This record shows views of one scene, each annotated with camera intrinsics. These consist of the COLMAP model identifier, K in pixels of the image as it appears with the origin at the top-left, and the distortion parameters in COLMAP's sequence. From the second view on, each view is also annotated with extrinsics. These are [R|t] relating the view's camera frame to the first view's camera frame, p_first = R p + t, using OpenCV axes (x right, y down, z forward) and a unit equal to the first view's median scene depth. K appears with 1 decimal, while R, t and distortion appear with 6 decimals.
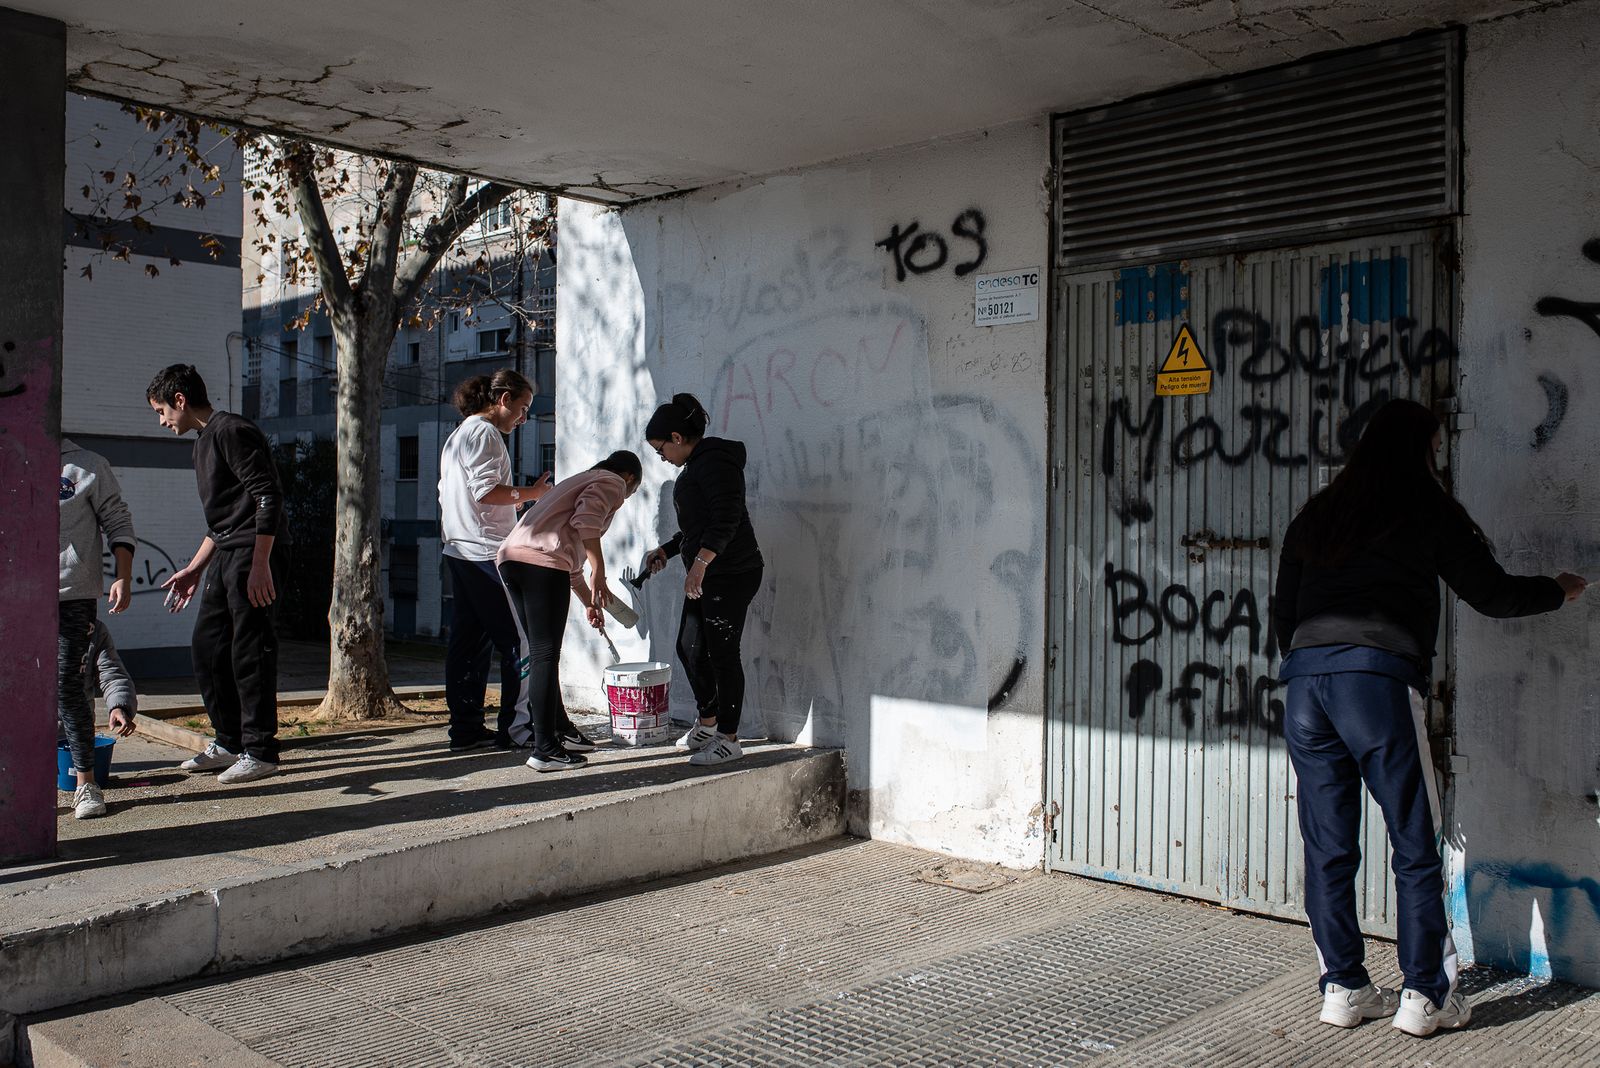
lens RADIAL K [[1518.2, 0, 805.4], [0, 1518.2, 539.6], [0, 0, 1]] dist [0.002497, -0.002227]
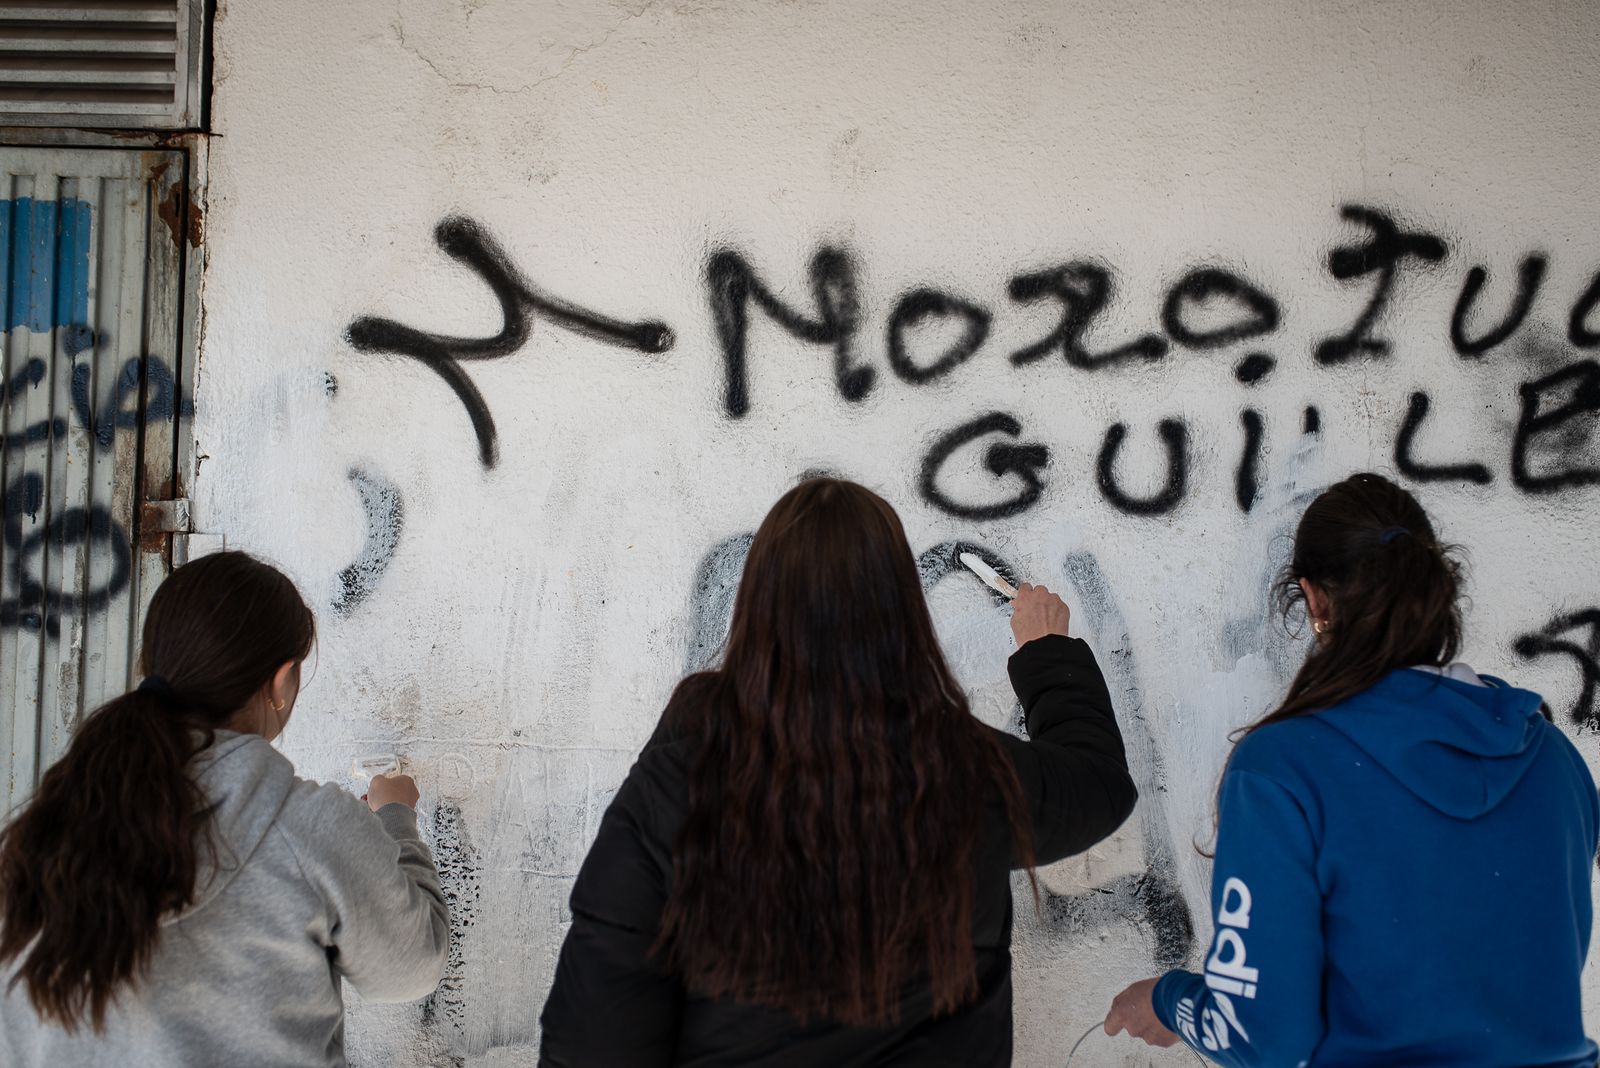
lens RADIAL K [[1518.2, 0, 805.4], [0, 1518.2, 539.6], [0, 0, 1]] dist [0.002497, -0.002227]
pose [[0.694777, 0.053119, 0.717261, 0.217802], [0.006808, 0.996739, -0.080411, -0.040677], [-0.719193, 0.060751, 0.692149, 0.520943]]
